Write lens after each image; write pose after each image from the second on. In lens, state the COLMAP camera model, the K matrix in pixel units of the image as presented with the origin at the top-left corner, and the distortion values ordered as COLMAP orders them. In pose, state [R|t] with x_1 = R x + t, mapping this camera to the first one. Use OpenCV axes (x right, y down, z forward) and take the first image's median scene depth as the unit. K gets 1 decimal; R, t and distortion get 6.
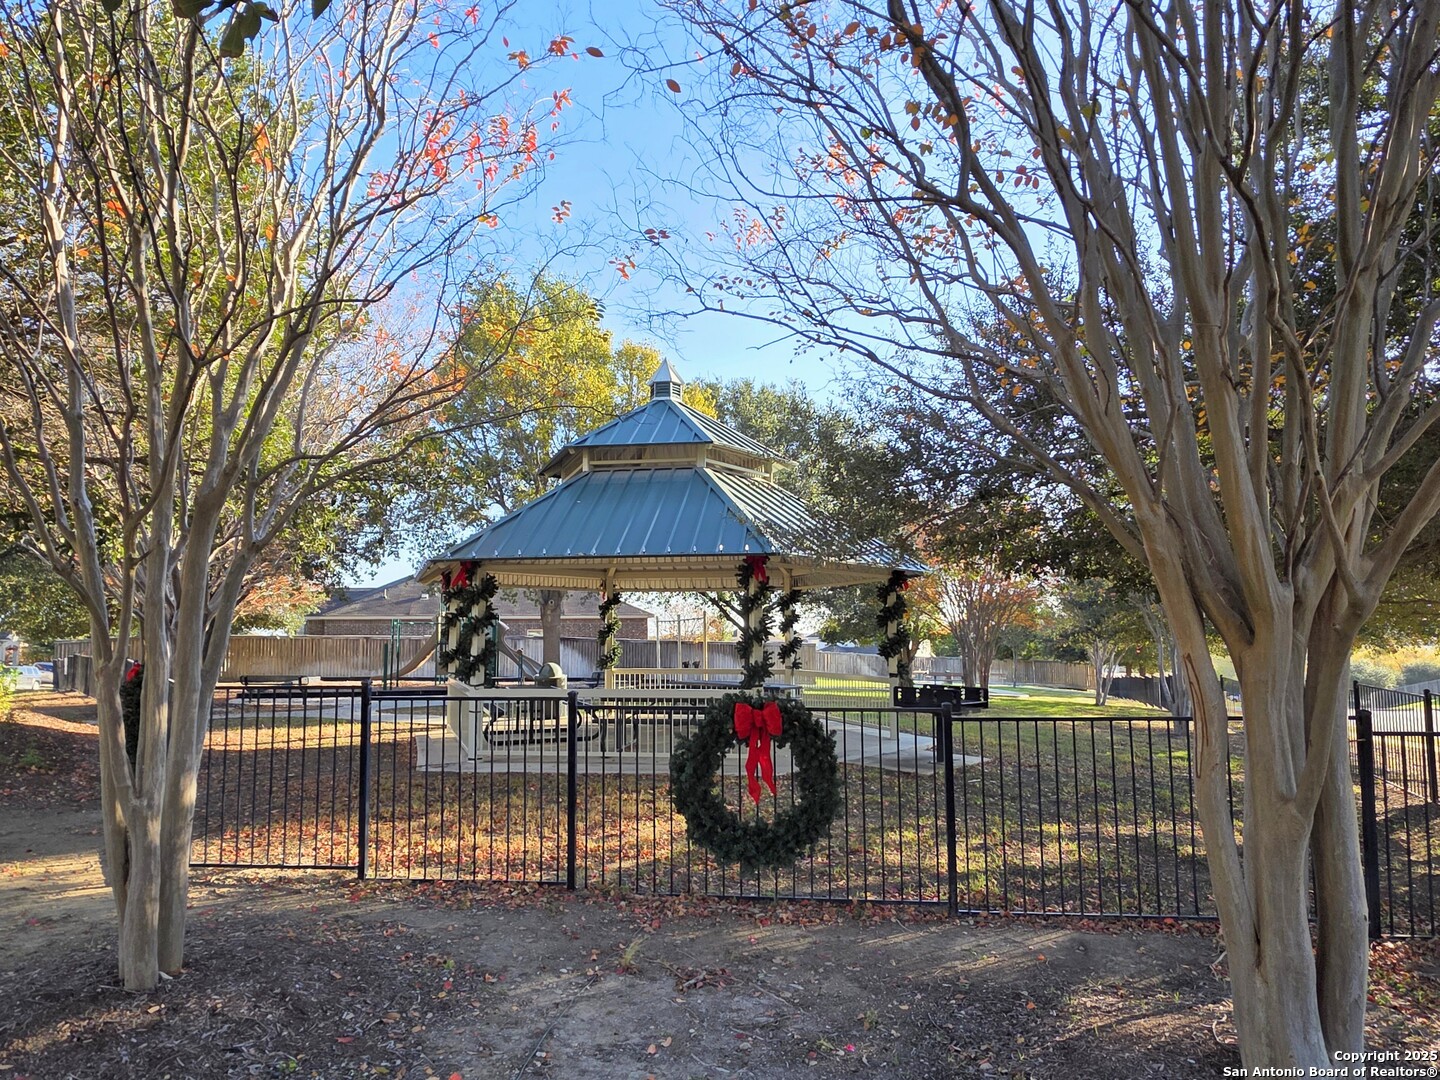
lens RADIAL K [[806.1, 0, 720.0], [0, 806.1, 540.0], [0, 0, 1]] dist [-0.001088, -0.000094]
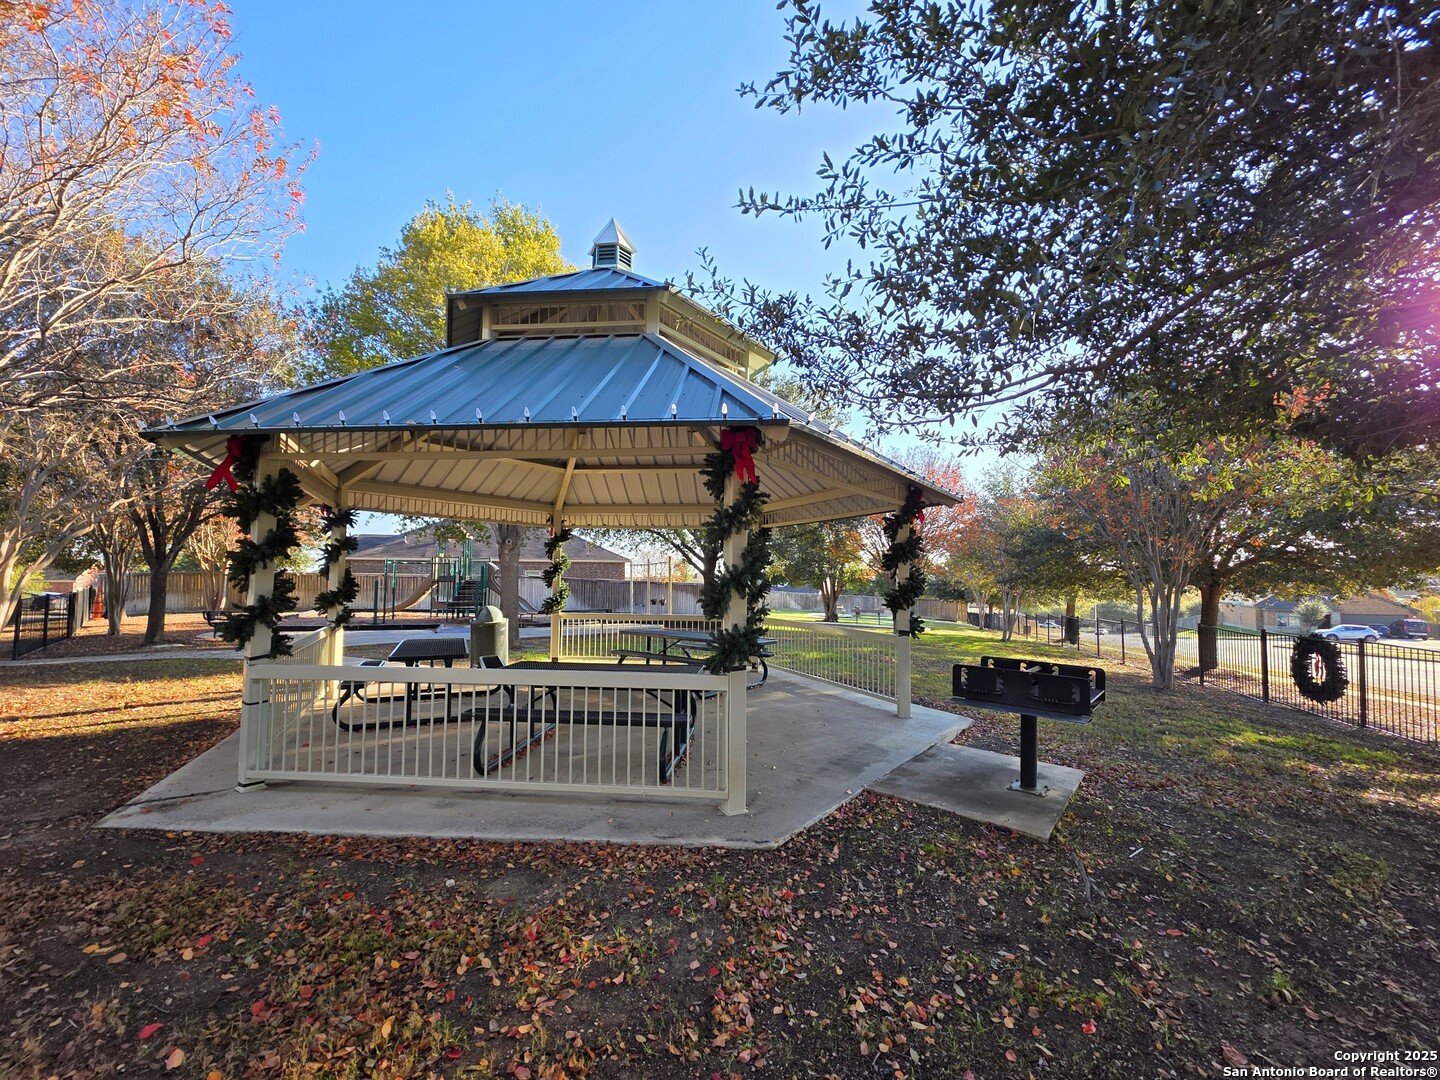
lens RADIAL K [[579.4, 0, 720.0], [0, 579.4, 540.0], [0, 0, 1]] dist [0.000550, 0.000006]
pose [[0.998100, 0.017035, 0.059213, 0.005719], [-0.020159, 0.998414, 0.052561, 0.040078], [-0.058223, -0.053655, 0.996861, 0.341765]]
